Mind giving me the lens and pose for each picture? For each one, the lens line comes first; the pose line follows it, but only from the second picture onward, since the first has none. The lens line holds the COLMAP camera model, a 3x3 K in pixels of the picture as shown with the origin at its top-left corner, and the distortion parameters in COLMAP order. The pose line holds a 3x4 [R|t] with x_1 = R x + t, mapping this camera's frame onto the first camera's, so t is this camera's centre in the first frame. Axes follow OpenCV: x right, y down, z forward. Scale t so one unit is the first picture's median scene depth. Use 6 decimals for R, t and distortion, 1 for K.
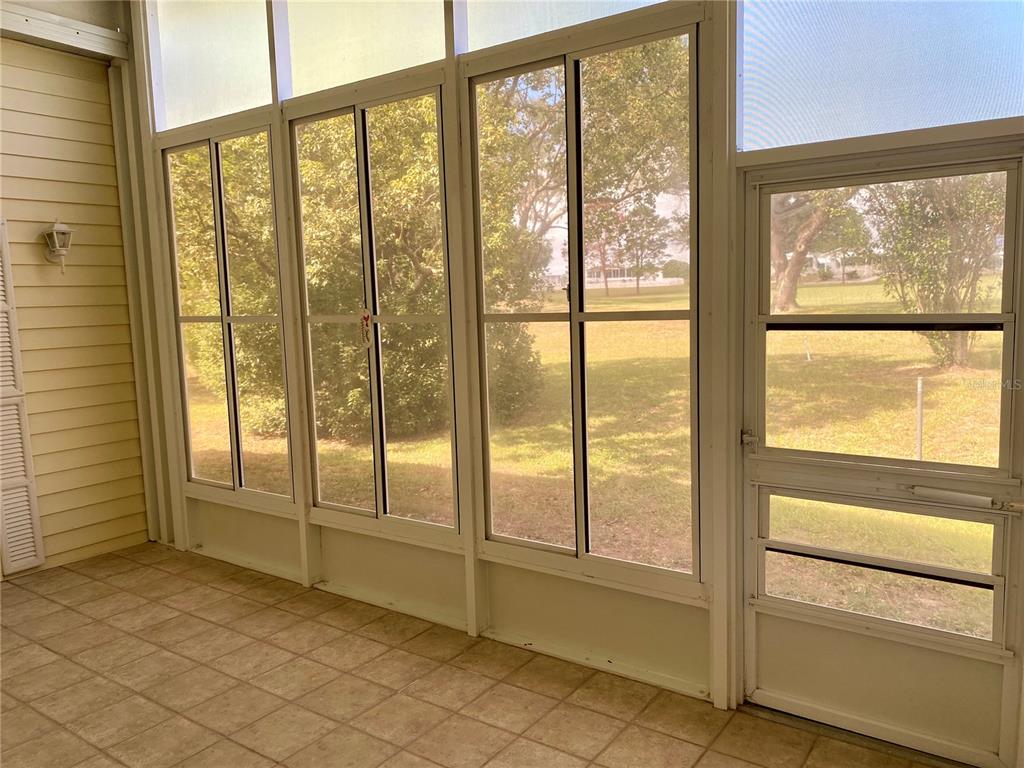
lens RADIAL K [[775.0, 0, 503.9], [0, 775.0, 377.6], [0, 0, 1]] dist [0.034874, -0.034022]
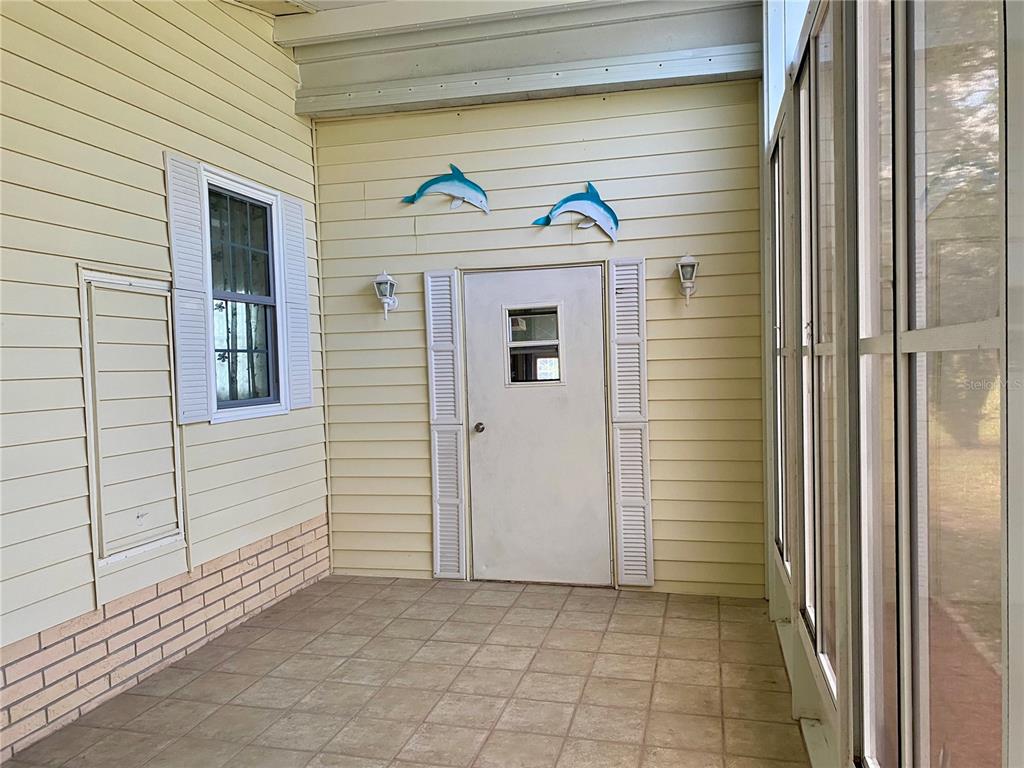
lens RADIAL K [[775.0, 0, 512.6], [0, 775.0, 386.6], [0, 0, 1]] dist [0.034874, -0.034022]
pose [[0.382574, 0.049704, -0.922587, 0.162617], [-0.083523, 0.996324, 0.019041, -0.017136], [0.920142, 0.069773, 0.385319, 0.241019]]
